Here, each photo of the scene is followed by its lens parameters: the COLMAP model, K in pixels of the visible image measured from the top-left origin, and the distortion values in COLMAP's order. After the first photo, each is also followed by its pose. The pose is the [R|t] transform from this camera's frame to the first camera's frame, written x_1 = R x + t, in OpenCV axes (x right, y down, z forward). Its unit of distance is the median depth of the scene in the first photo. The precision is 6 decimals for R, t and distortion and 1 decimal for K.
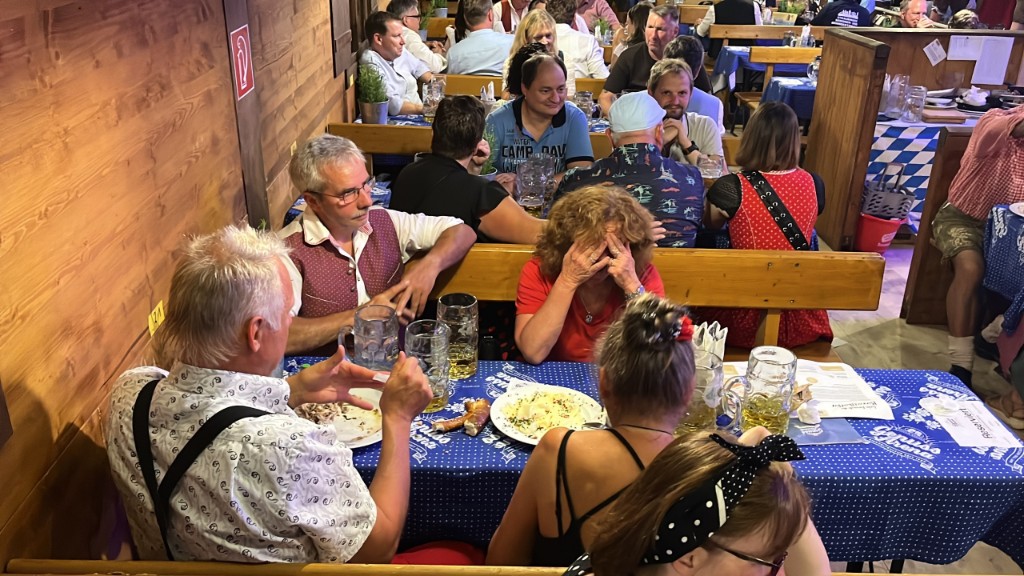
lens RADIAL K [[896.0, 0, 512.0], [0, 896.0, 288.0], [0, 0, 1]] dist [0.007325, 0.006946]
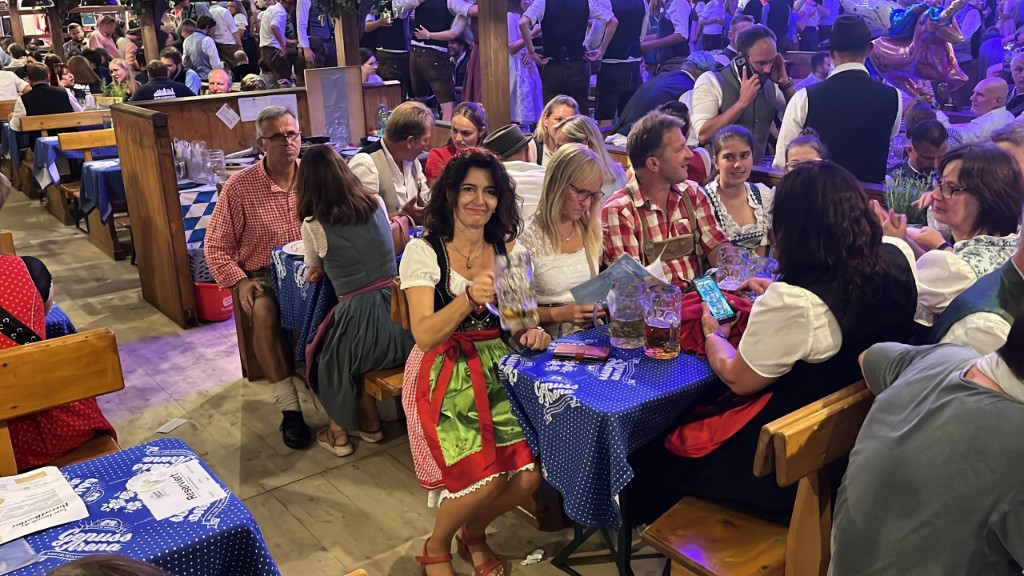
lens RADIAL K [[909.1, 0, 512.0], [0, 909.1, 288.0], [0, 0, 1]] dist [0.009646, 0.005992]
pose [[0.777522, -0.225868, 0.586892, 0.108125], [0.275952, 0.961162, 0.004323, 0.017402], [-0.565075, 0.158593, 0.809653, 0.012099]]
